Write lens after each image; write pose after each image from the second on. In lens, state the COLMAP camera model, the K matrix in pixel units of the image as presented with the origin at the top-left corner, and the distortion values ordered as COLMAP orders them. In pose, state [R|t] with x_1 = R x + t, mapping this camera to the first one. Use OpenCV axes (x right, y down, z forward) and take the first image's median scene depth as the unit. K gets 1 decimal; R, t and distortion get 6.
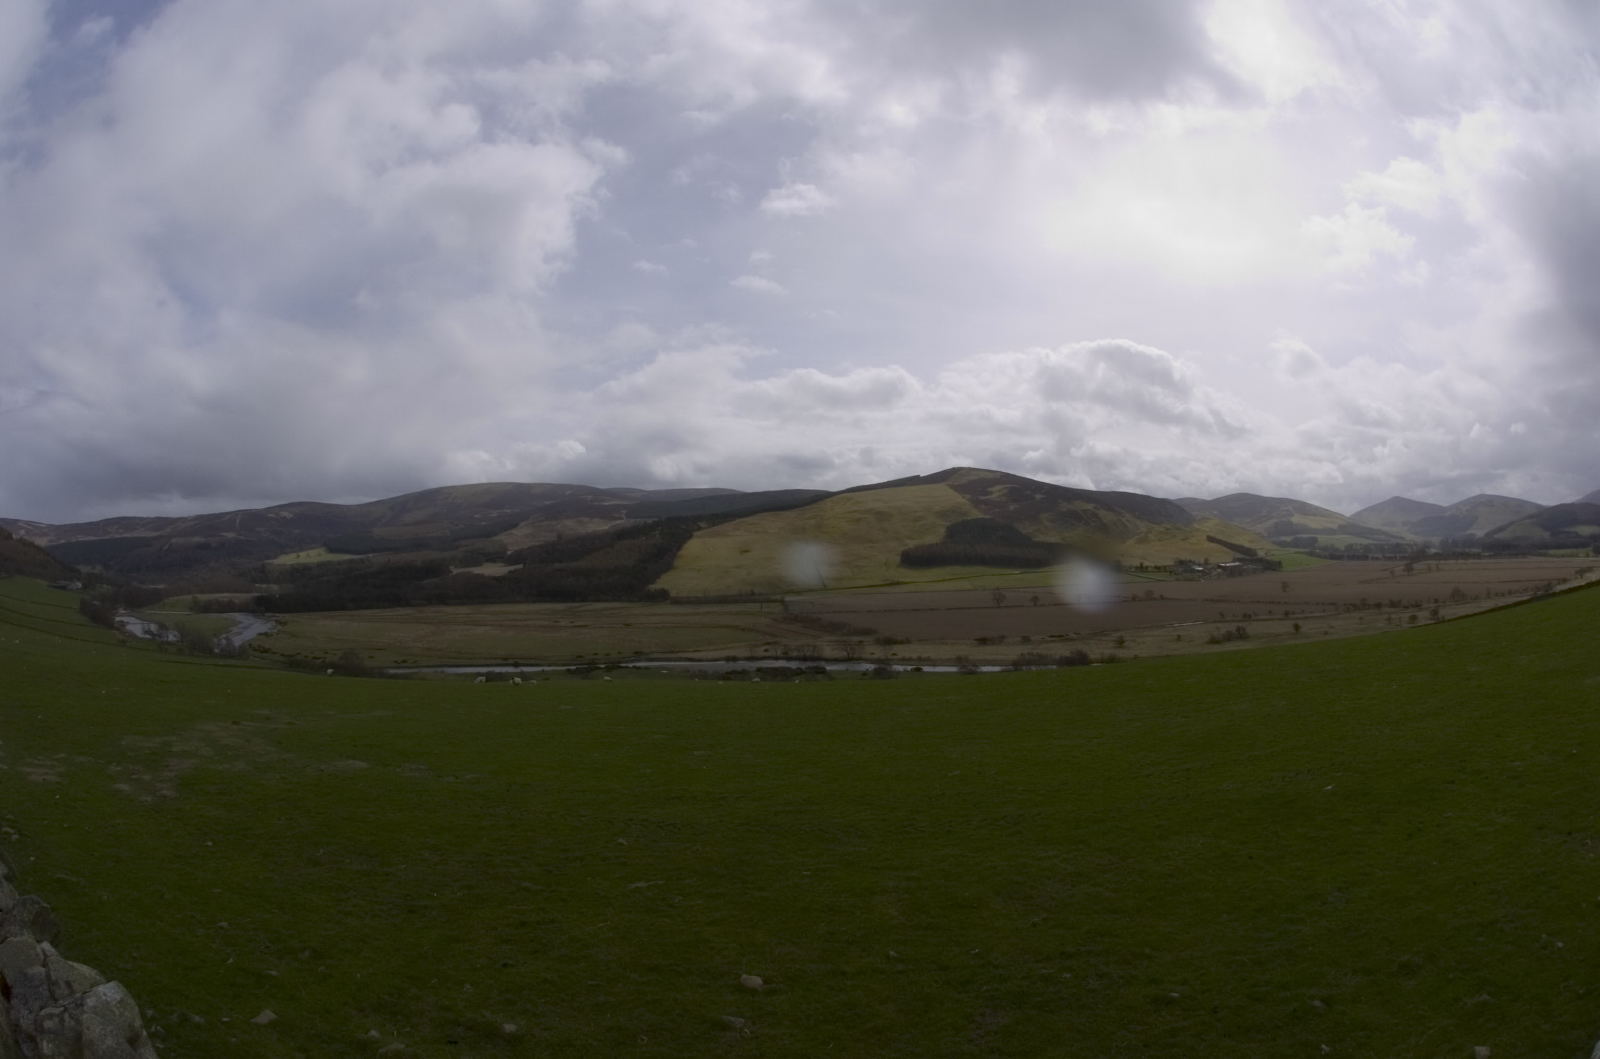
lens RADIAL K [[806.8, 0, 835.2], [0, 806.8, 523.7], [0, 0, 1]] dist [-0.095060, 0.001927]
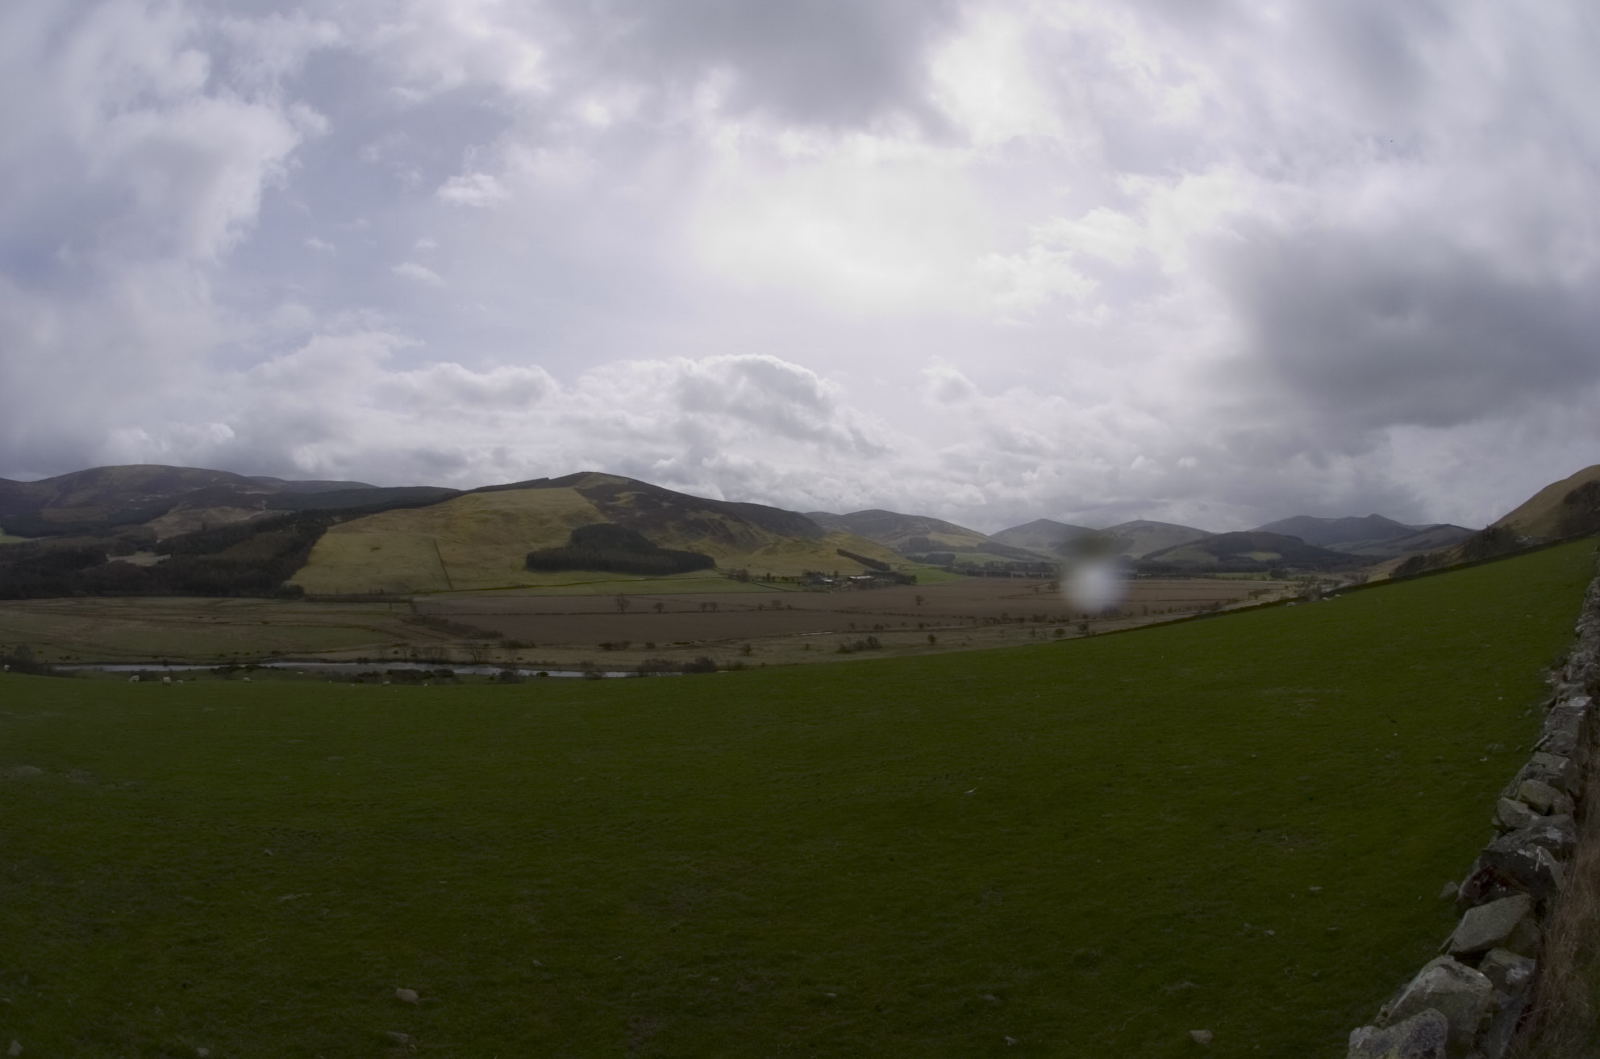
lens RADIAL K [[809.7, 0, 800.0], [0, 809.7, 529.5], [0, 0, 1]] dist [-0.094927, 0.001867]
pose [[0.976080, 0.038986, 0.213886, 0.155654], [-0.039291, 0.999224, -0.002825, -0.005038], [-0.213830, -0.005646, 0.976854, -0.021107]]
